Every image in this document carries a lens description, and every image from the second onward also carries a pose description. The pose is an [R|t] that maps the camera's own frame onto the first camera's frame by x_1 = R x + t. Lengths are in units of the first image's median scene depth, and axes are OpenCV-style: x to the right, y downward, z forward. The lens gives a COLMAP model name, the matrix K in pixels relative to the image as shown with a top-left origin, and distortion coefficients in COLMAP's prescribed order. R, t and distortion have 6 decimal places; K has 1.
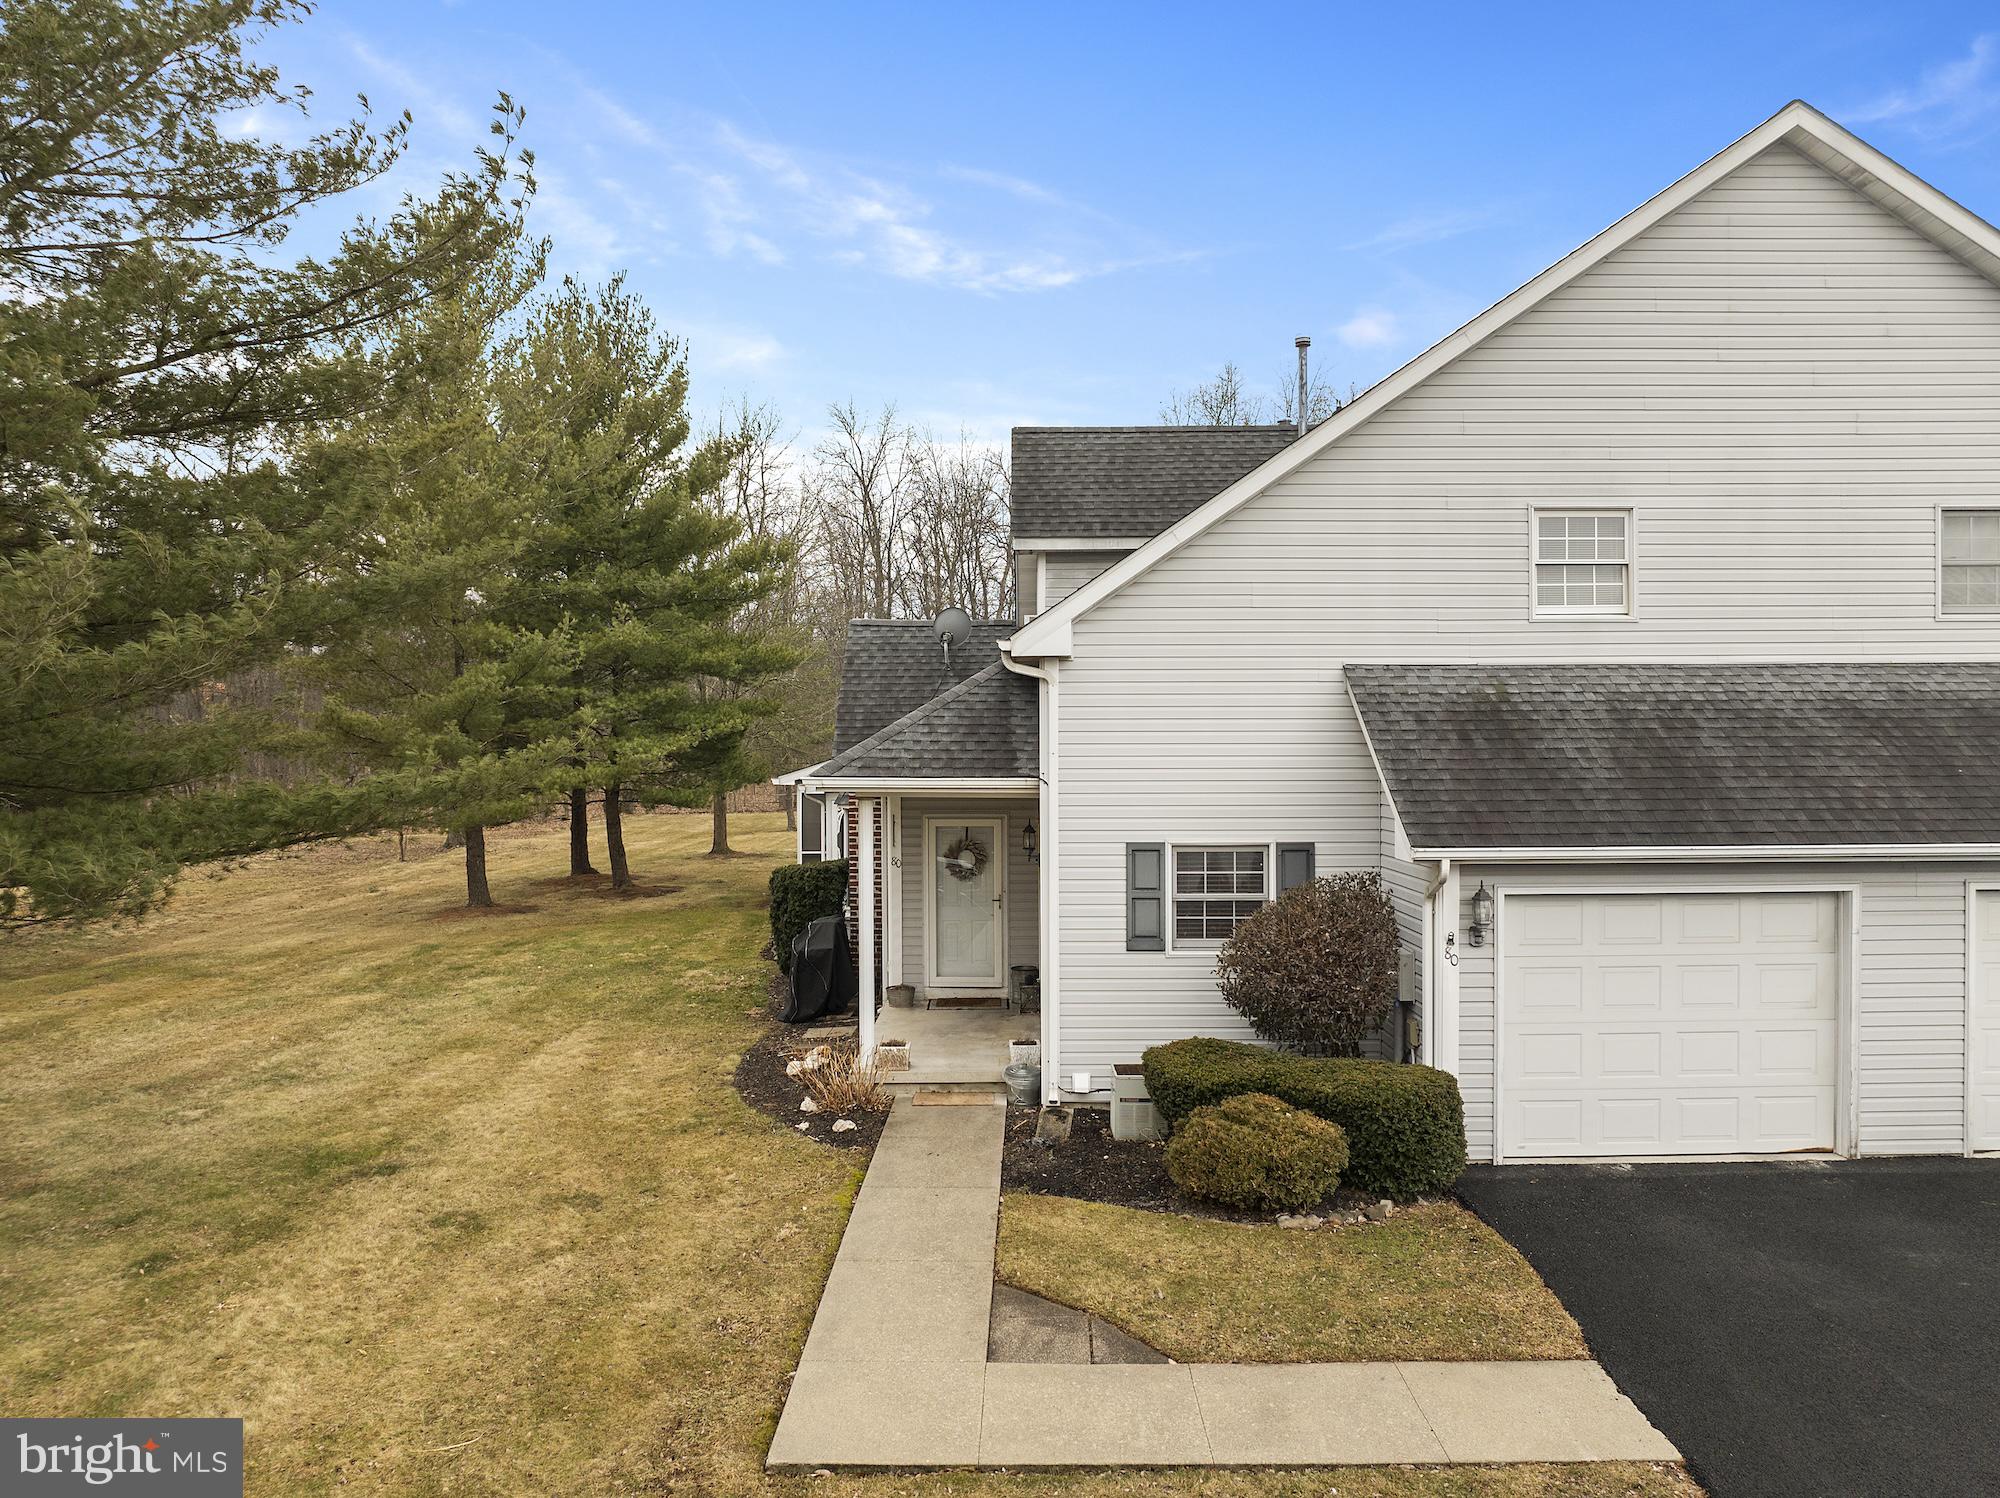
lens RADIAL K [[1406.8, 0, 1000.0], [0, 1406.8, 749.0], [0, 0, 1]] dist [-0.036974, 0.002855]
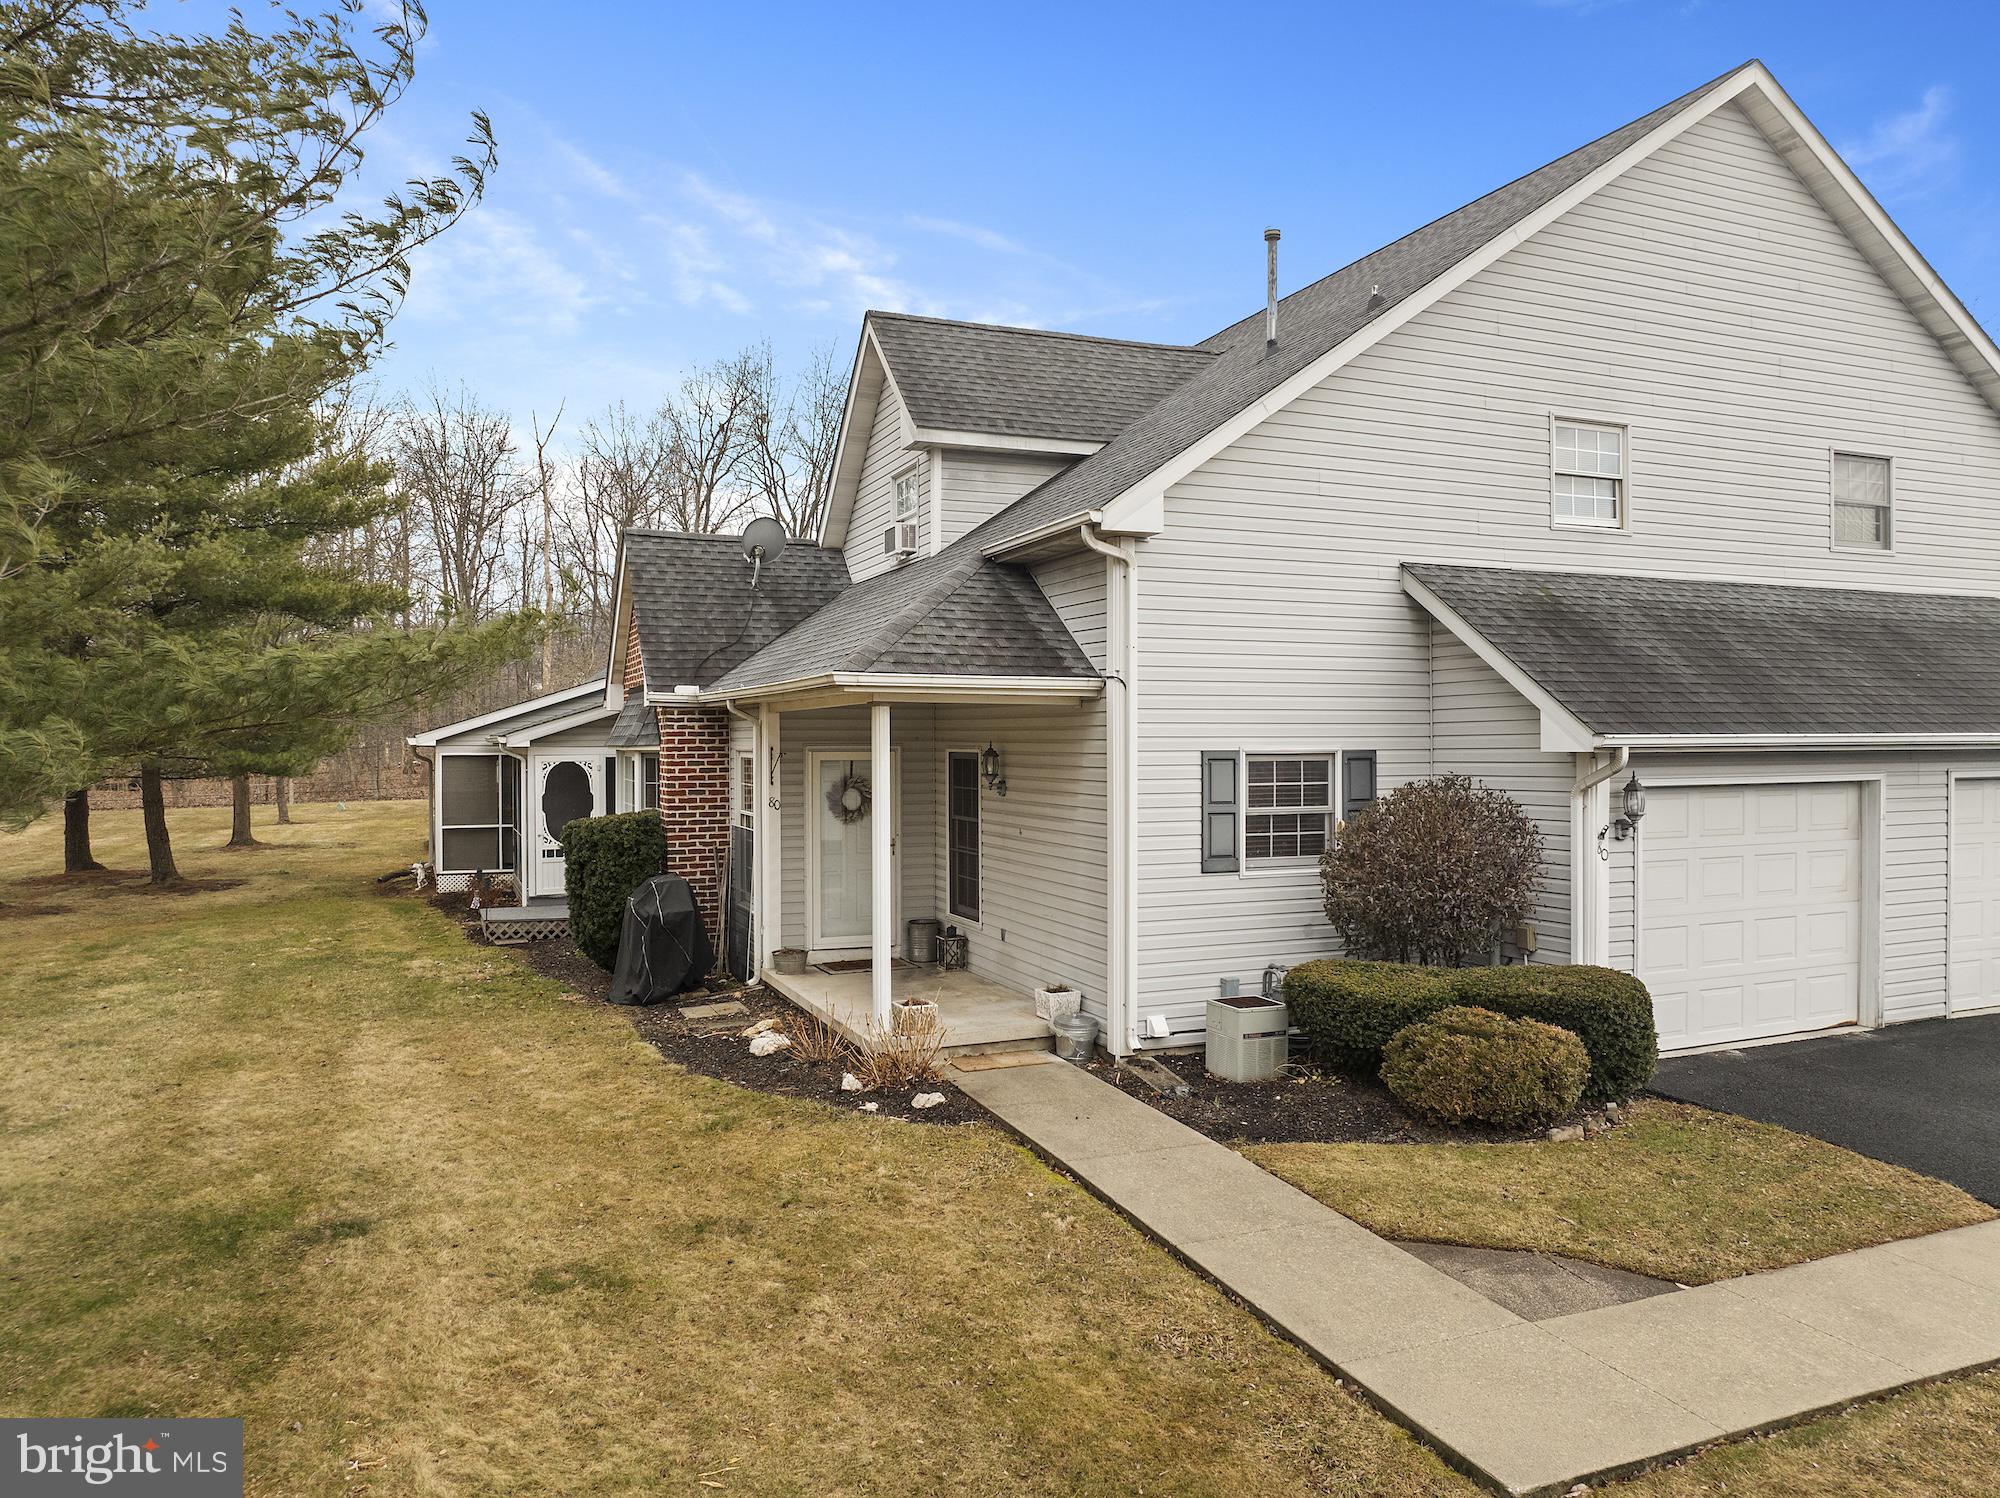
lens RADIAL K [[1406.8, 0, 1000.0], [0, 1406.8, 749.0], [0, 0, 1]] dist [-0.036974, 0.002855]
pose [[0.917127, -0.001128, 0.398593, -0.404662], [0.002048, 0.999996, -0.001883, 0.071309], [-0.398589, 0.002543, 0.917126, 0.253986]]
